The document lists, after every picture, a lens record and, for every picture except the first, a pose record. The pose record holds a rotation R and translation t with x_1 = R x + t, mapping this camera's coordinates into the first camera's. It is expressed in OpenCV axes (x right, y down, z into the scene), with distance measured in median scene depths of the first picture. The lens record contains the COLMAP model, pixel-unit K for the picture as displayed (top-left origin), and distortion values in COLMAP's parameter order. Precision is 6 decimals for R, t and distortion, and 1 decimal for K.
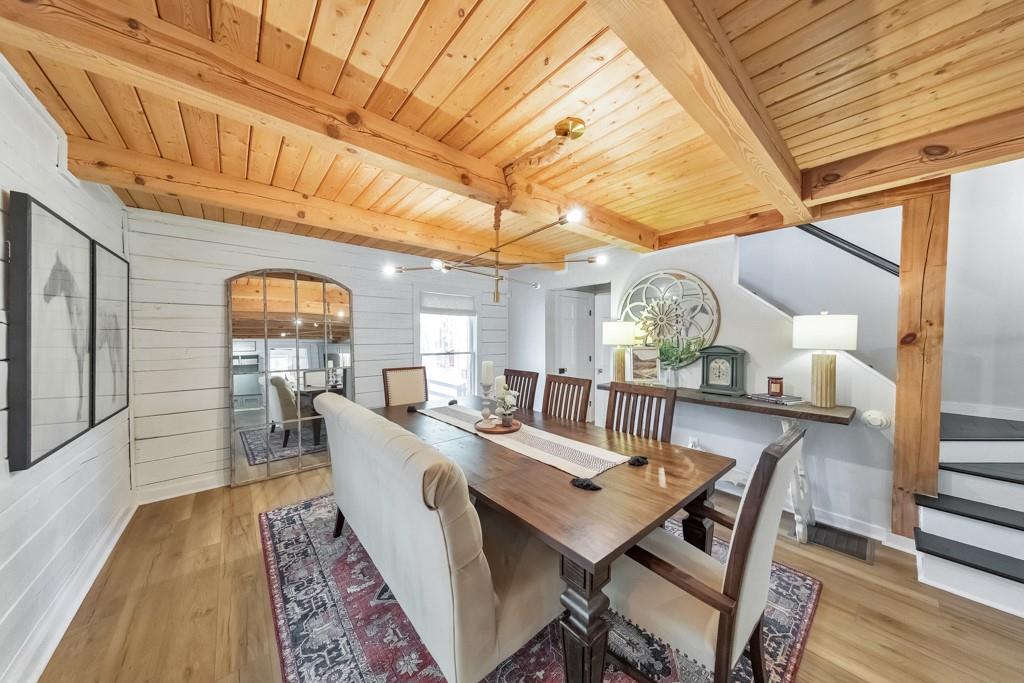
lens RADIAL K [[329.2, 0, 514.2], [0, 329.2, 346.9], [0, 0, 1]] dist [0.000817, 0.000030]
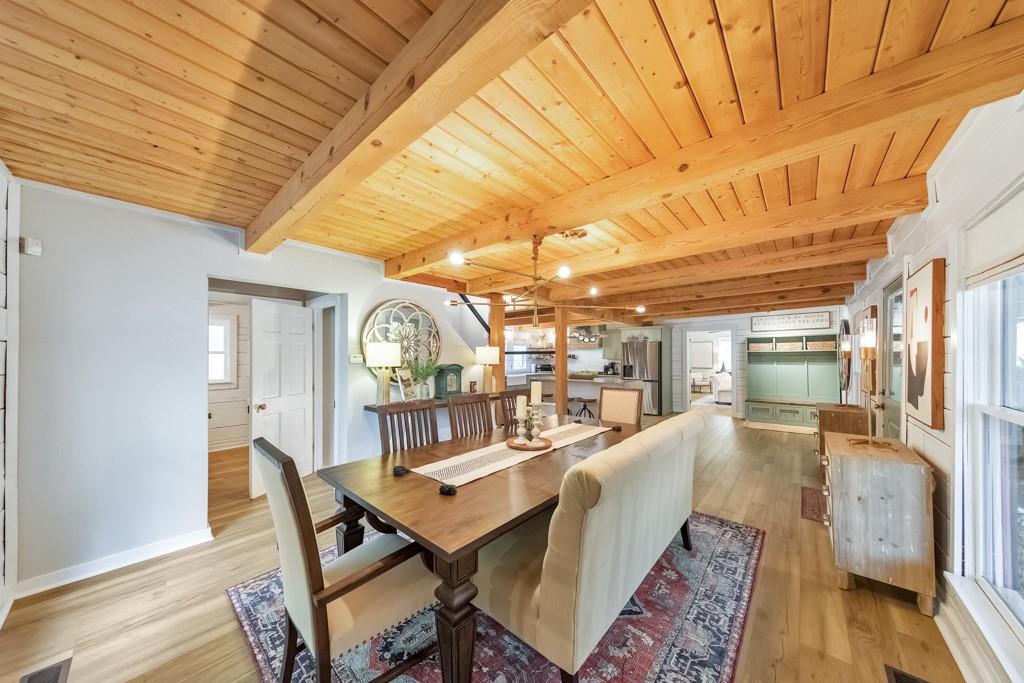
lens RADIAL K [[329.4, 0, 508.6], [0, 329.4, 354.7], [0, 0, 1]] dist [-0.000411, -0.000068]
pose [[-0.130318, 0.003738, 0.991465, -1.382382], [0.032615, 0.999468, 0.000519, -0.058406], [-0.990936, 0.032404, -0.130371, 1.520684]]
